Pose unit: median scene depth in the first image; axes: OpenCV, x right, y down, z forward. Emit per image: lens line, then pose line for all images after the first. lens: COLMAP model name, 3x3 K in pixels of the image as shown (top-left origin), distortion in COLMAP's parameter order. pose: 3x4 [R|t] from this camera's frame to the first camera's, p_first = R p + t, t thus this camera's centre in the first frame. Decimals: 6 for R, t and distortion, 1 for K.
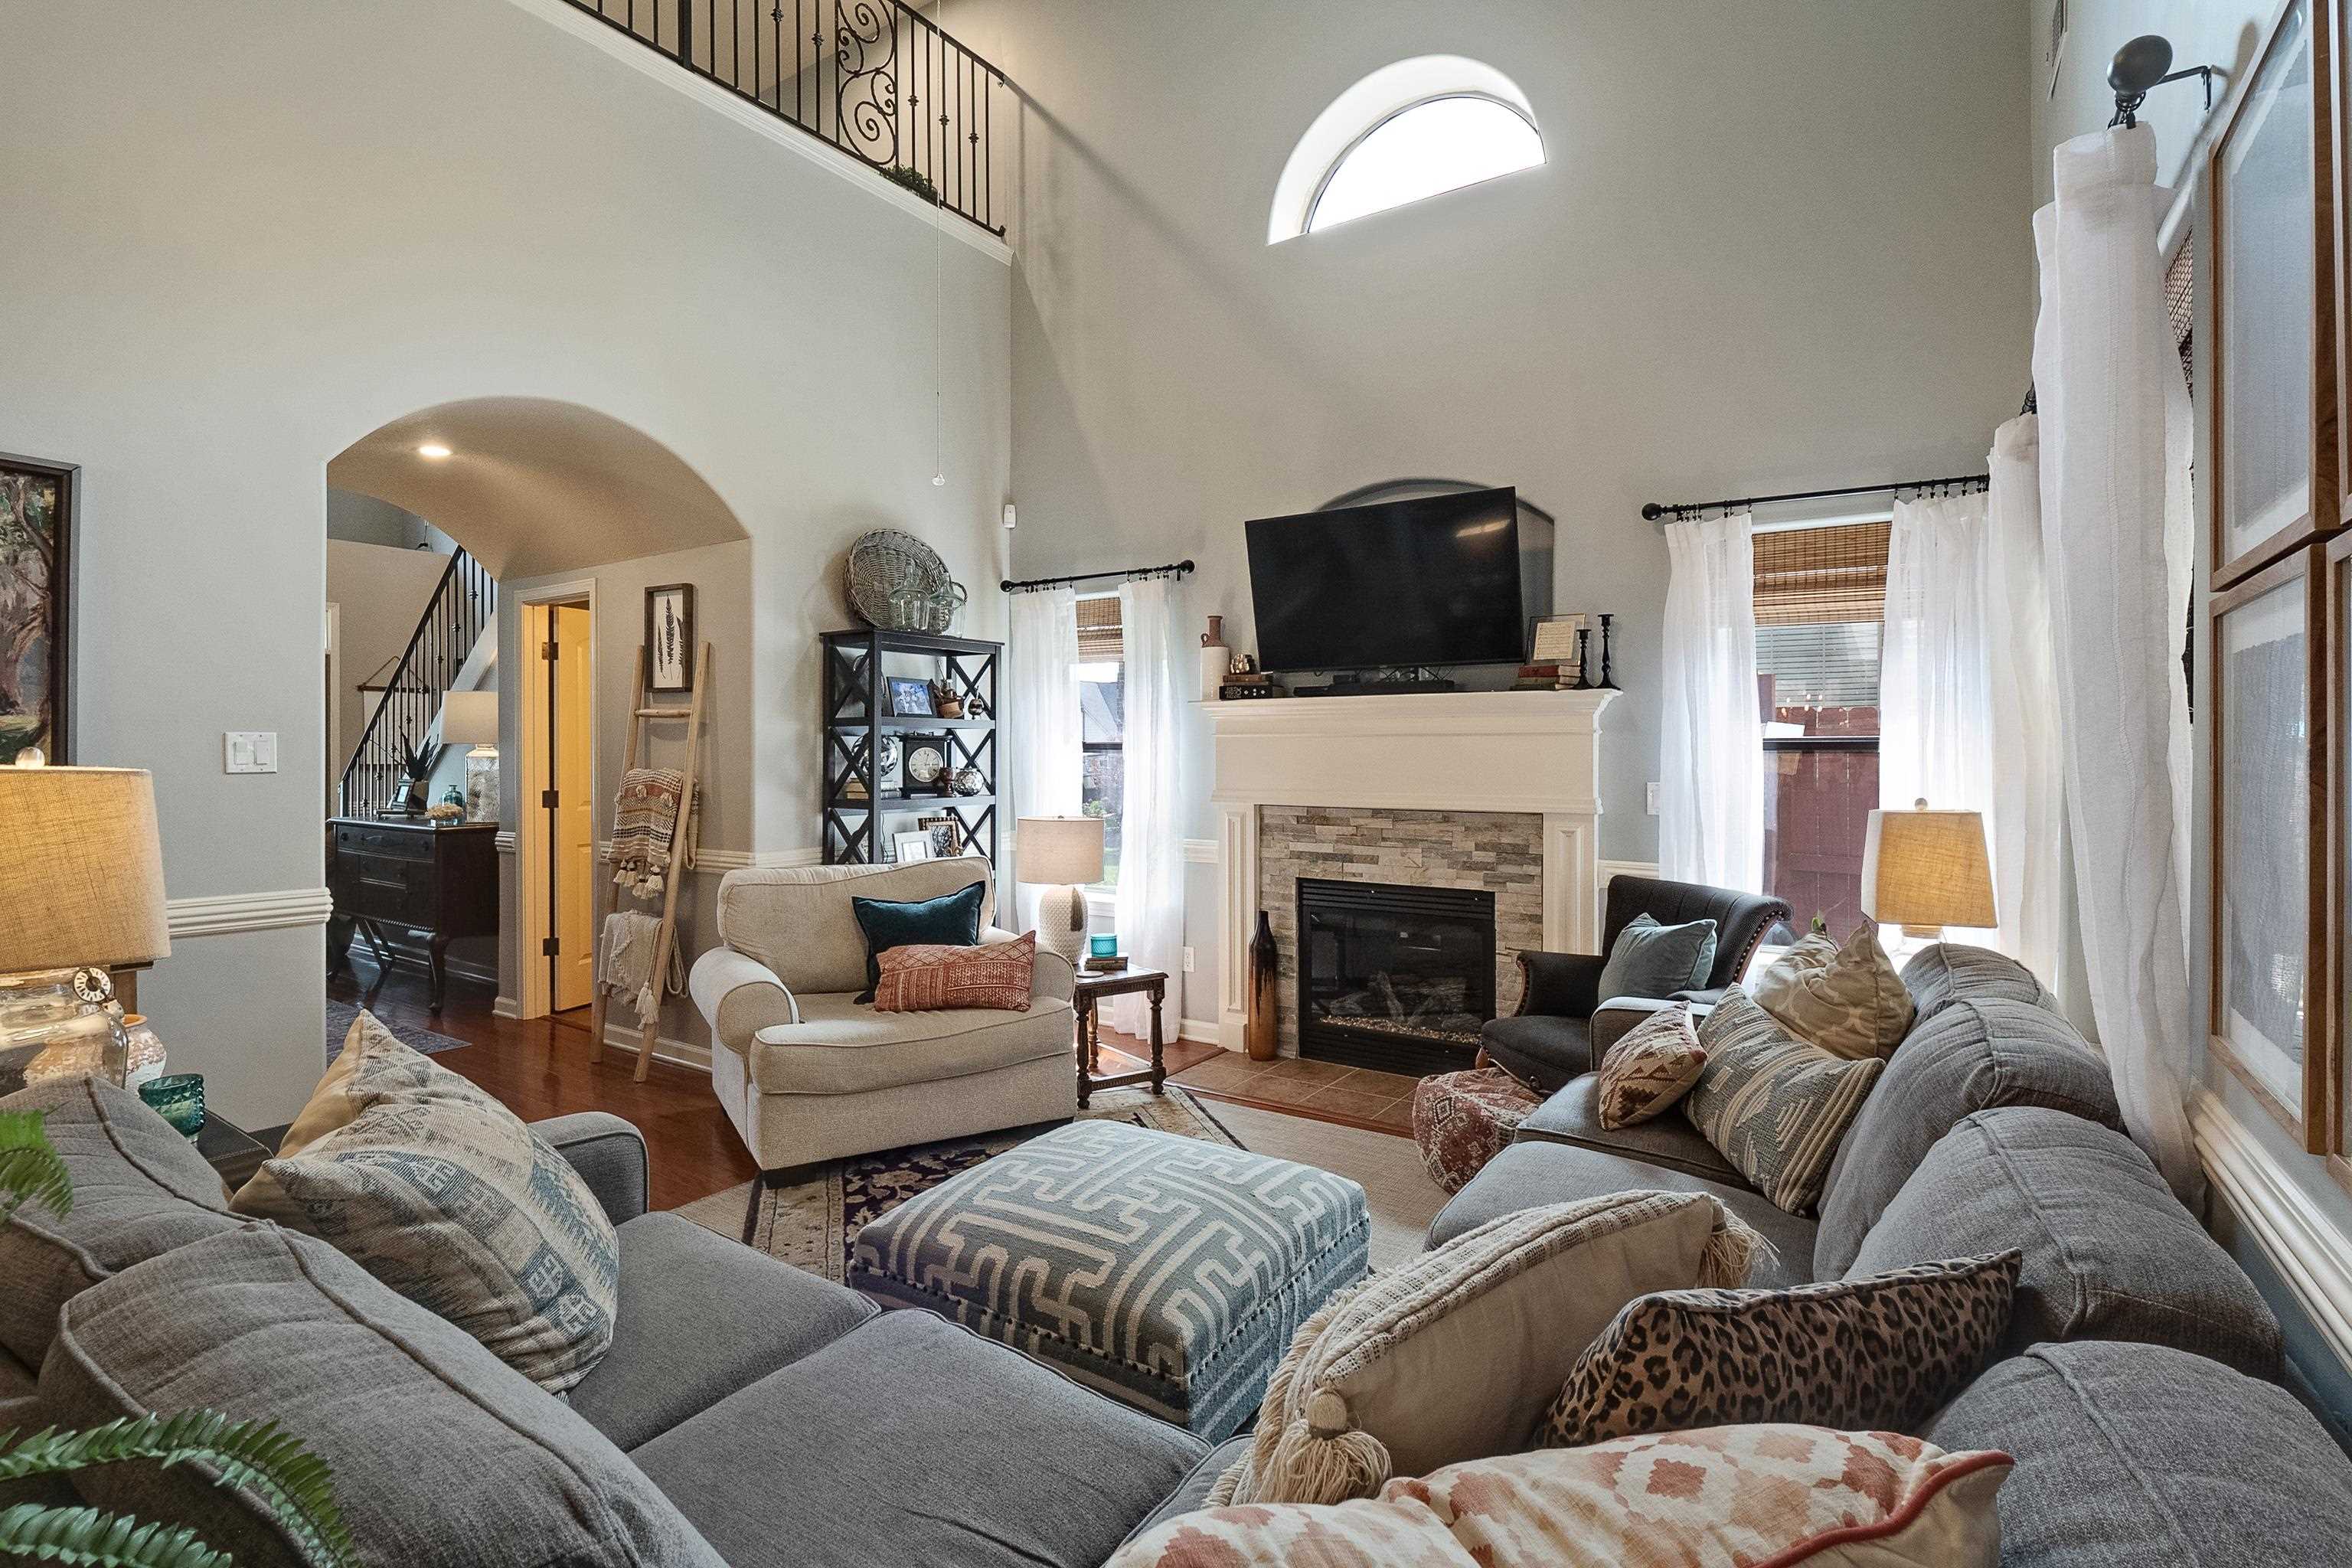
lens RADIAL K [[1117.4, 0, 1172.7], [0, 1117.4, 757.2], [0, 0, 1]] dist [0.000018, -0.000026]
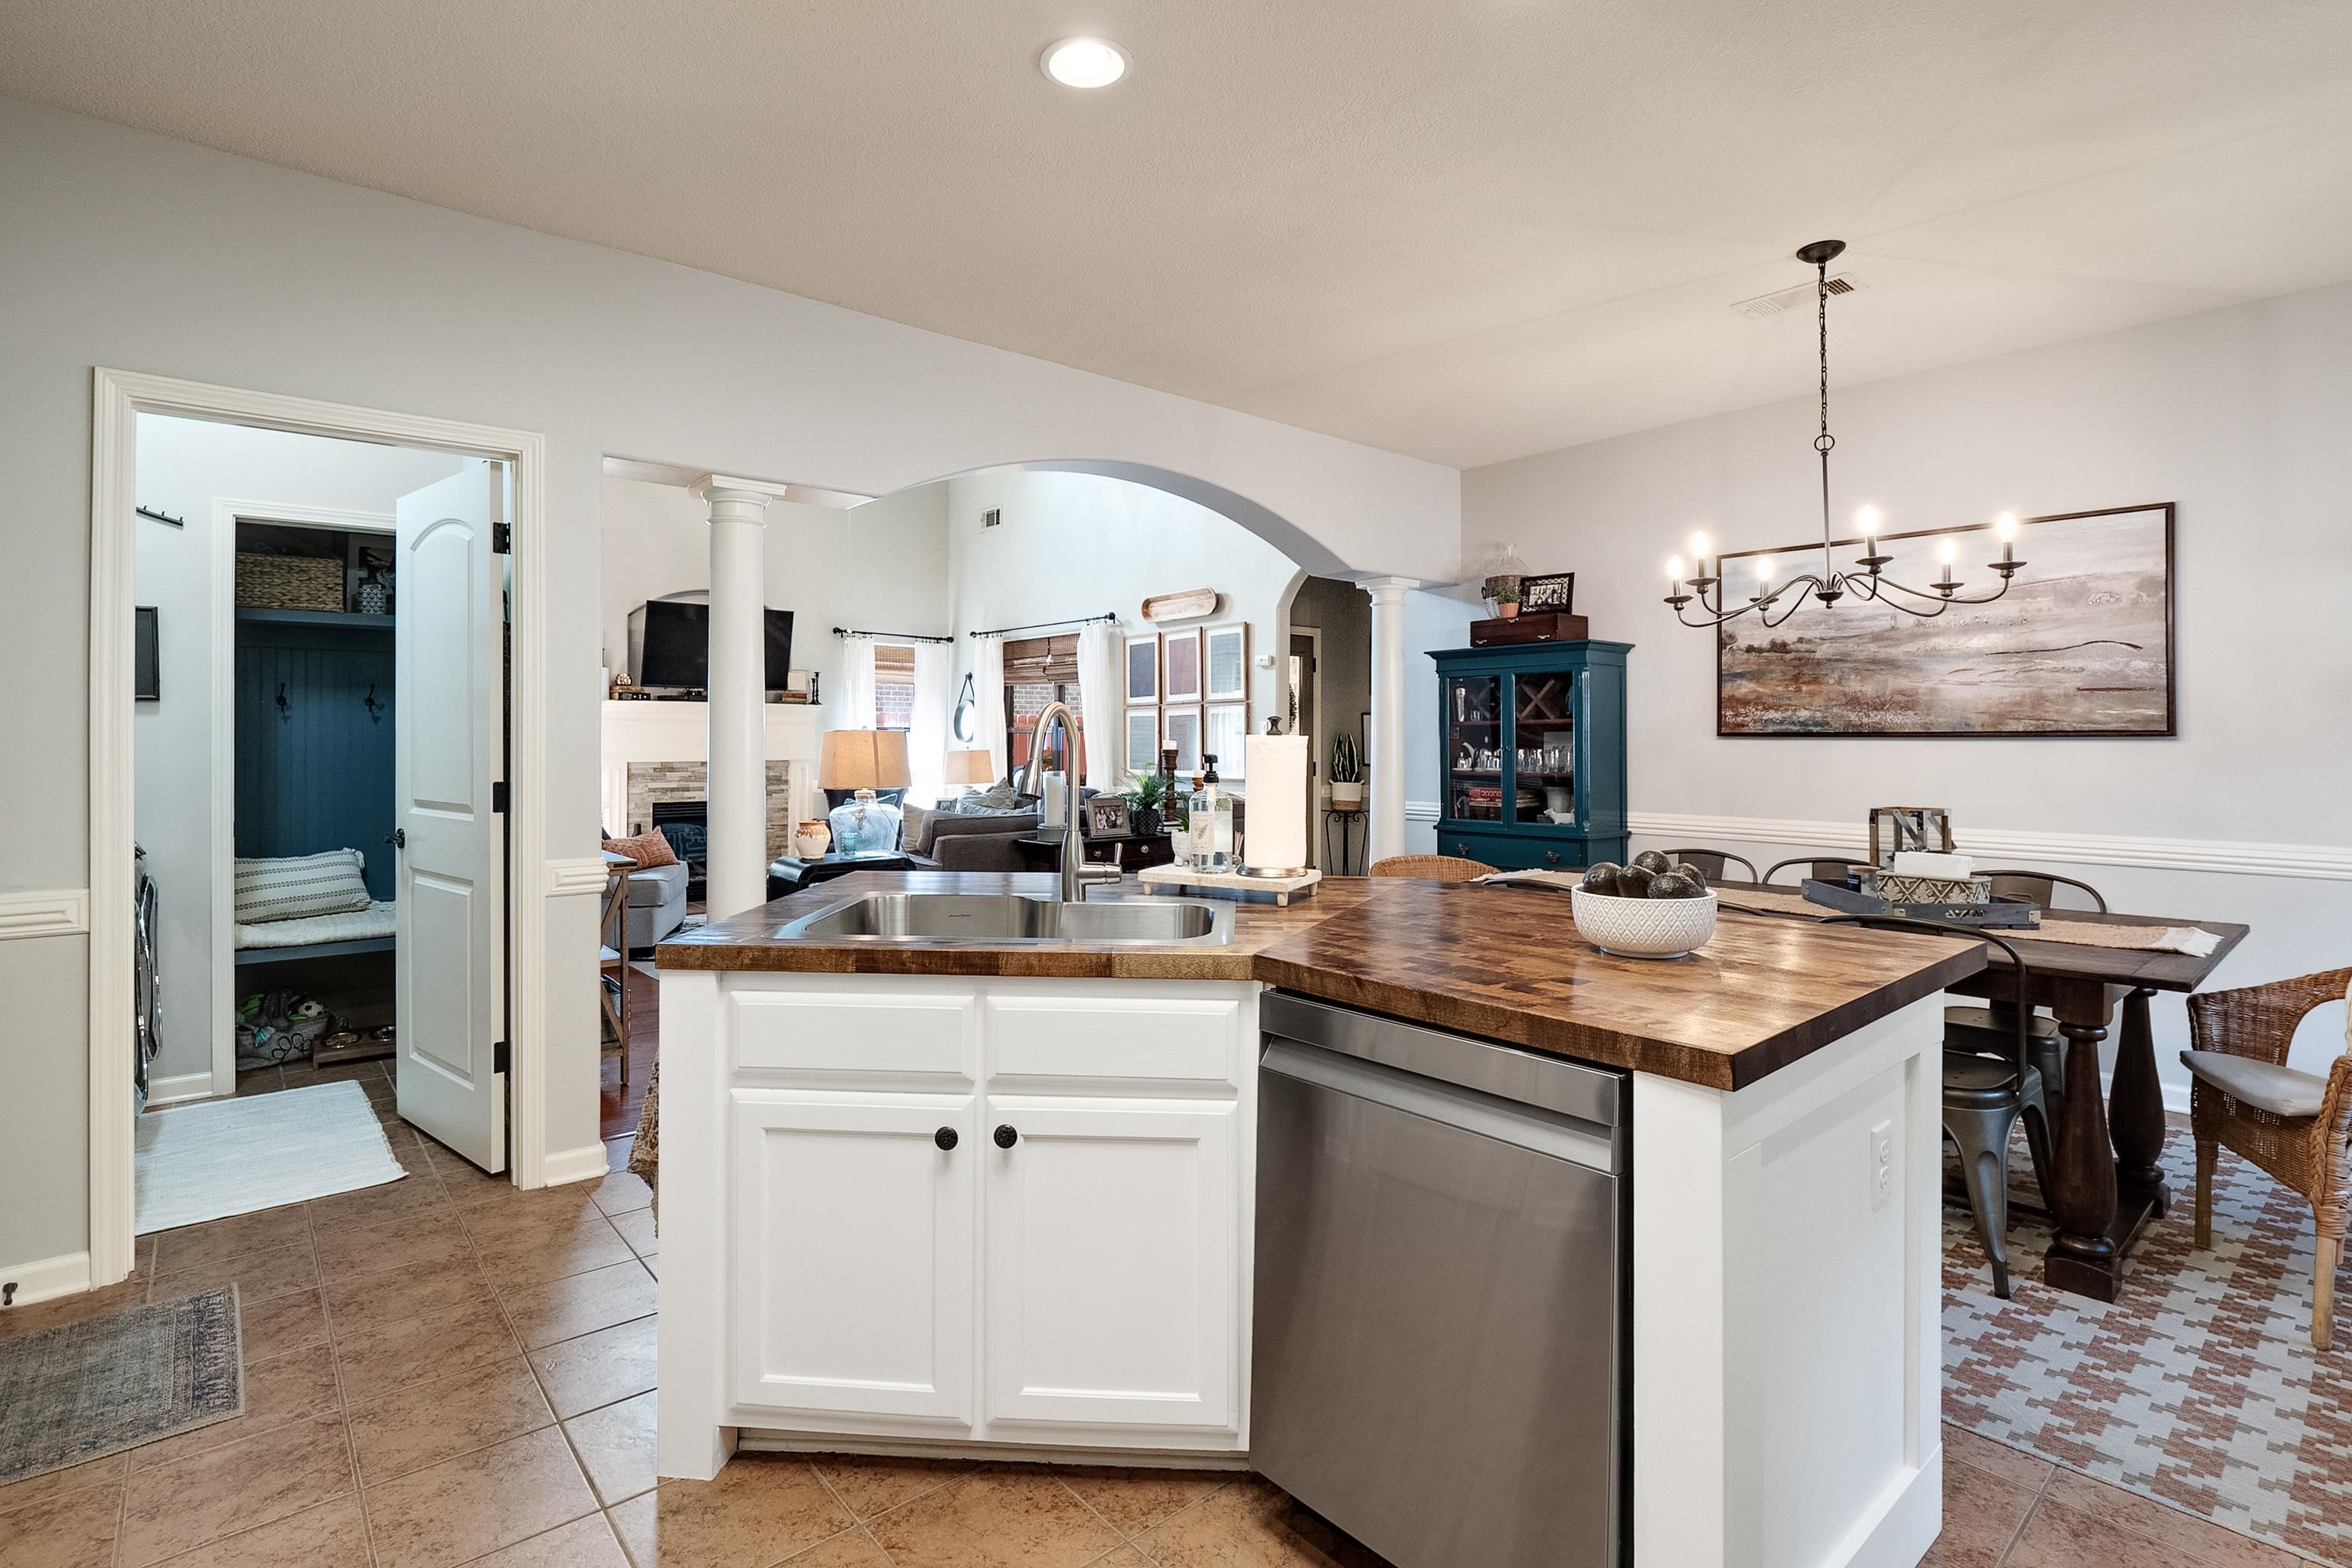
lens RADIAL K [[1112.2, 0, 1180.3], [0, 1112.2, 732.3], [0, 0, 1]] dist [-0.014266, -0.000305]
pose [[0.263100, 0.006064, 0.964749, -1.470945], [0.003387, 0.999968, -0.007209, 0.012854], [-0.964763, 0.005164, 0.263071, -0.285494]]
